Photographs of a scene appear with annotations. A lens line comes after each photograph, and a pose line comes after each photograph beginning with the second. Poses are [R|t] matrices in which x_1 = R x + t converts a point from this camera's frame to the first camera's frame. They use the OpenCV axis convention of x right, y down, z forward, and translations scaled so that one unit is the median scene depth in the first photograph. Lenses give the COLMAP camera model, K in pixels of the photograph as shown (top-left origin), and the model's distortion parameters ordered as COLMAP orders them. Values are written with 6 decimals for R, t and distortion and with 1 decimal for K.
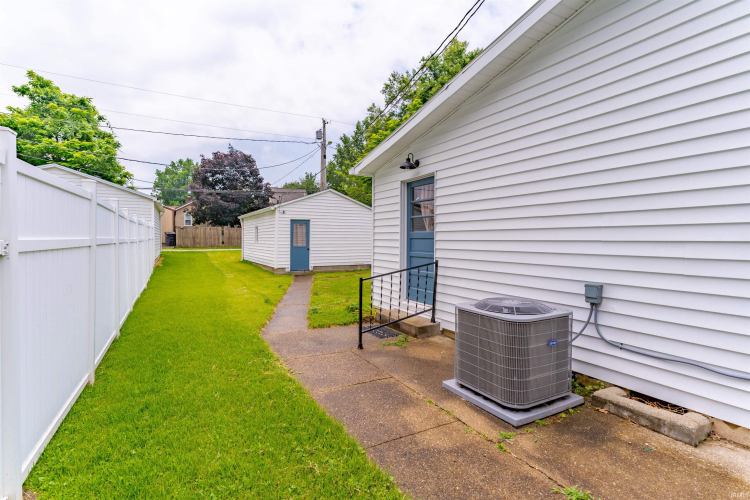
lens RADIAL K [[364.8, 0, 374.7], [0, 364.8, 249.7], [0, 0, 1]] dist [0.000709, 0.001496]
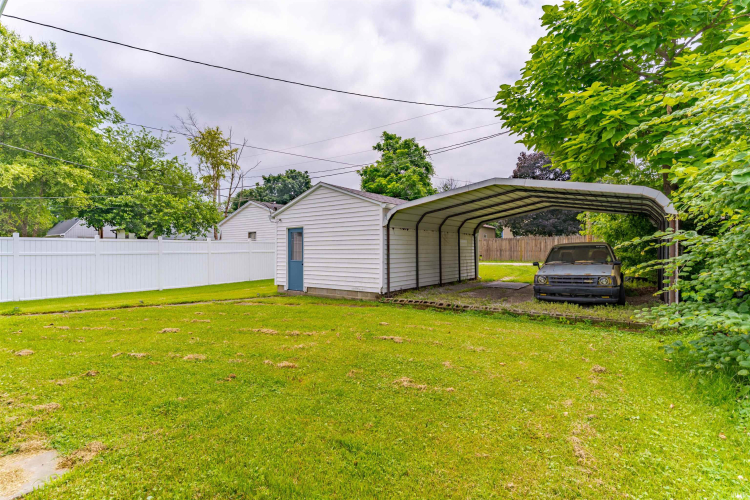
lens RADIAL K [[364.8, 0, 370.7], [0, 364.8, 253.3], [0, 0, 1]] dist [0.000709, 0.001496]
pose [[0.393366, -0.002970, -0.919377, 0.275662], [-0.020868, 0.999708, -0.012158, -0.008743], [0.919145, 0.023968, 0.393189, 0.378335]]
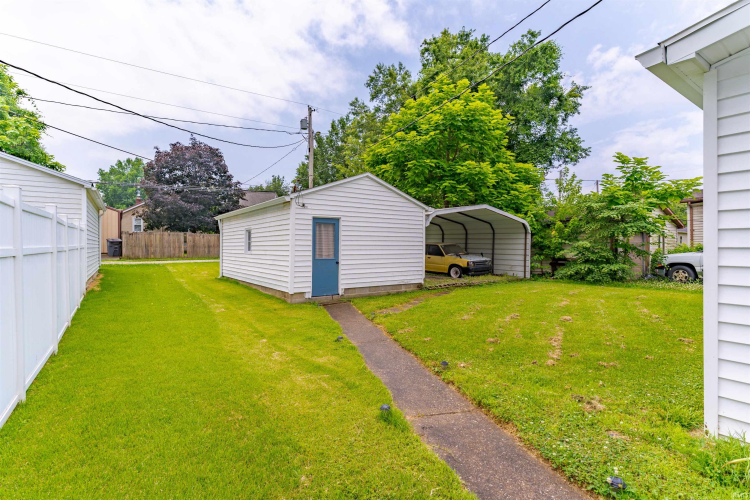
lens RADIAL K [[364.8, 0, 374.6], [0, 364.8, 247.4], [0, 0, 1]] dist [0.000709, 0.001496]
pose [[0.994238, -0.003516, 0.107135, -0.085161], [0.006432, 0.999618, -0.026884, -0.005031], [-0.106999, 0.027418, 0.993881, 0.154338]]
